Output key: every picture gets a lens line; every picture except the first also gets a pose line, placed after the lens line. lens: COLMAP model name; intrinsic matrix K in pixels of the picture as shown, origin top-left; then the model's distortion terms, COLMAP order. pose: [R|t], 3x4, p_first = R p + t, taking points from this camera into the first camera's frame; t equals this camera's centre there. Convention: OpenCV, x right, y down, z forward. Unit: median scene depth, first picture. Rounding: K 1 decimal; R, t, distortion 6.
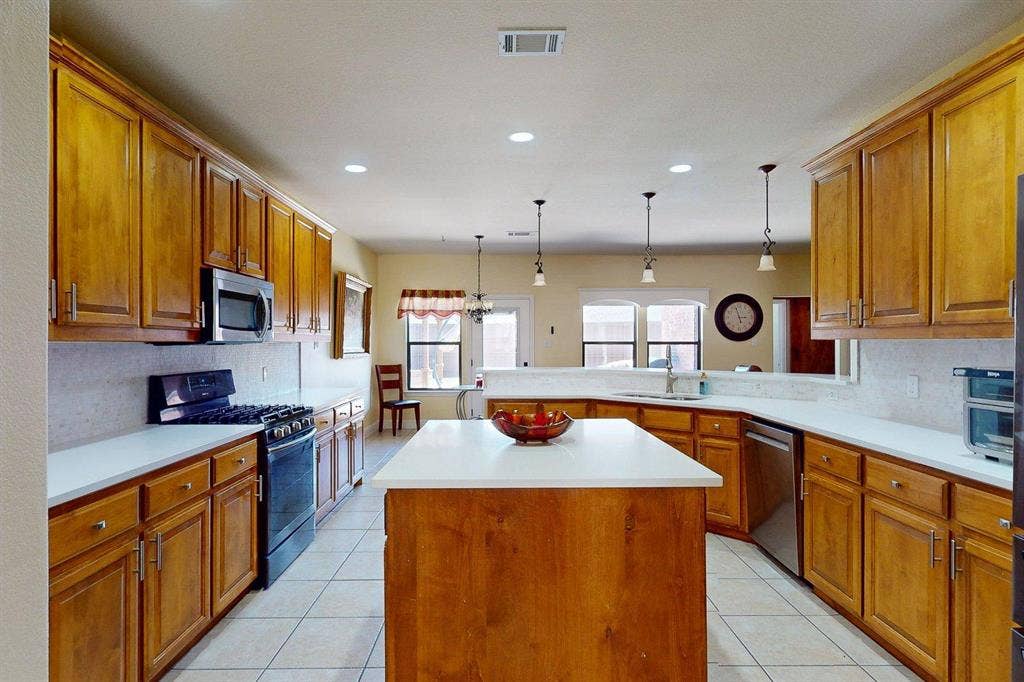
lens RADIAL K [[519.2, 0, 484.7], [0, 519.2, 341.4], [0, 0, 1]] dist [-0.003222, -0.000361]
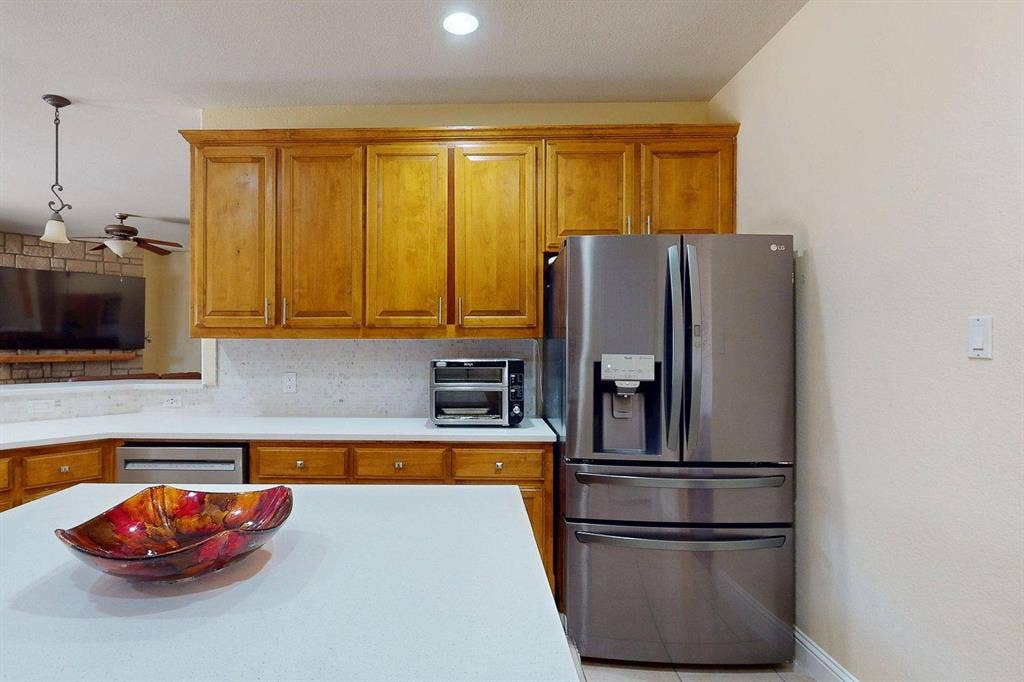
lens RADIAL K [[519.2, 0, 484.7], [0, 519.2, 341.4], [0, 0, 1]] dist [-0.003222, -0.000361]
pose [[-0.003622, 0.004020, 0.999985, -0.185173], [-0.001991, 0.999990, -0.004027, 0.003113], [-0.999991, -0.002006, -0.003614, 0.420459]]
